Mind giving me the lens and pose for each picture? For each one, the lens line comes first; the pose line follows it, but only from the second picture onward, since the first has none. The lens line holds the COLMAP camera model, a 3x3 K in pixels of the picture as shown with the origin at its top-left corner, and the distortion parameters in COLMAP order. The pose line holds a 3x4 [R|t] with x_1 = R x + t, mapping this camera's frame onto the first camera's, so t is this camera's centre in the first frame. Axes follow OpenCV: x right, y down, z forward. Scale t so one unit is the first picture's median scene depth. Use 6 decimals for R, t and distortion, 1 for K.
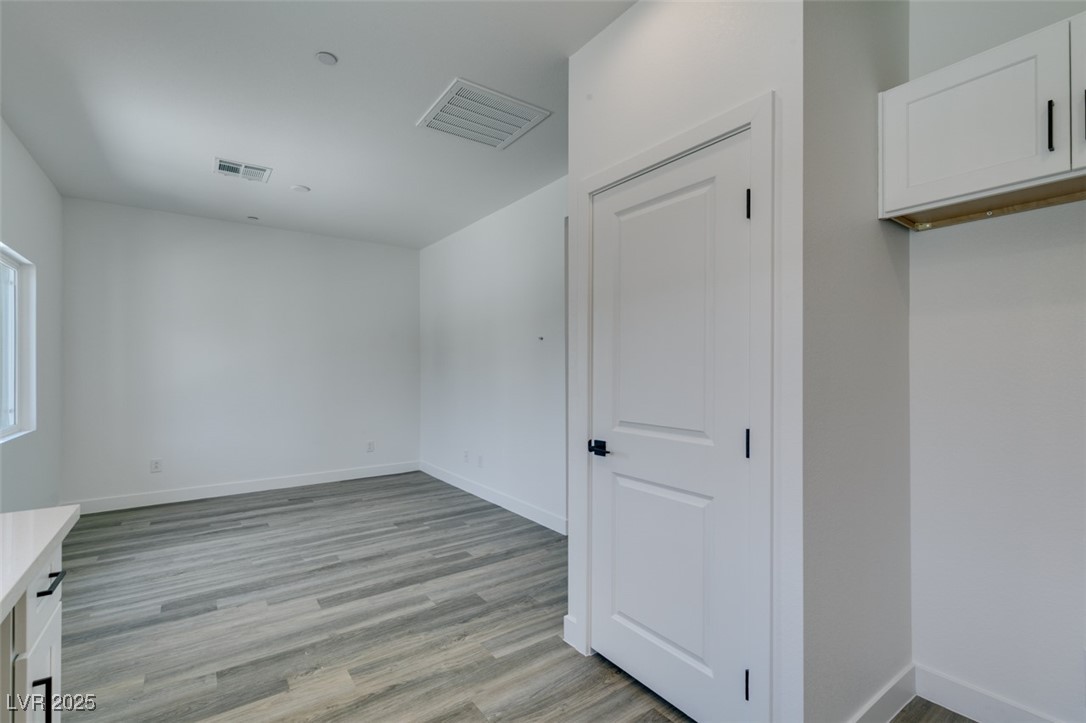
lens RADIAL K [[485.7, 0, 544.1], [0, 485.7, 366.3], [0, 0, 1]] dist [0.005619, -0.002343]
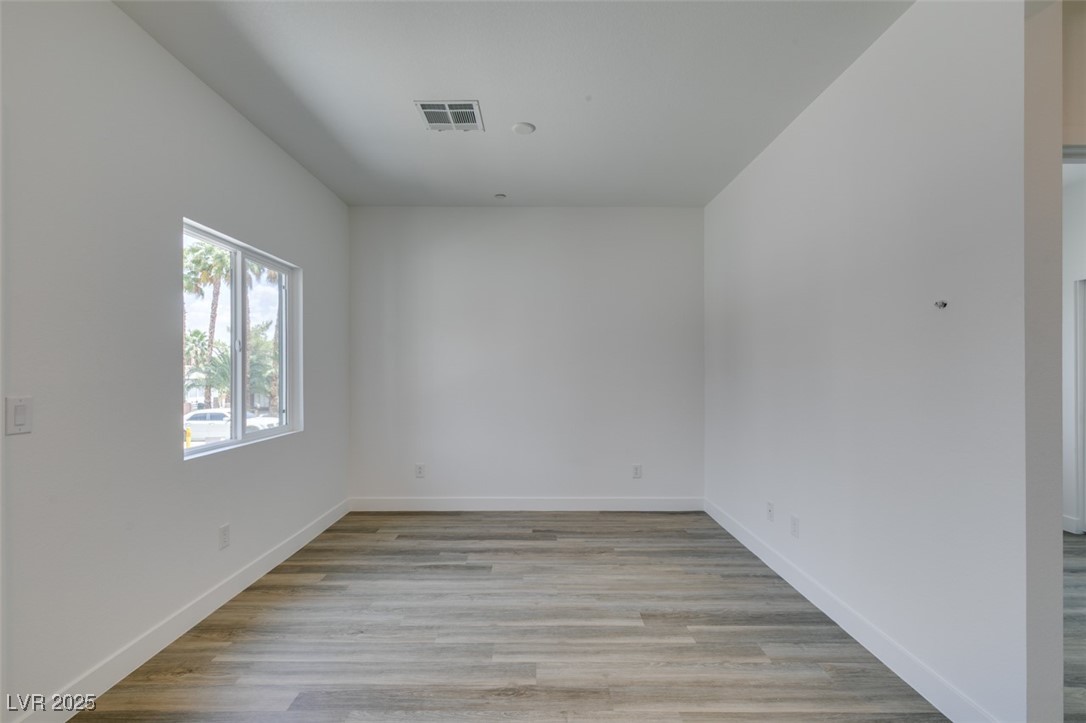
lens RADIAL K [[485.7, 0, 540.9], [0, 485.7, 373.0], [0, 0, 1]] dist [0.005619, -0.002343]
pose [[0.811288, 0.002631, -0.584641, -0.052980], [0.001880, 0.999973, 0.007109, 0.004820], [0.584643, -0.006867, 0.811261, 0.497398]]
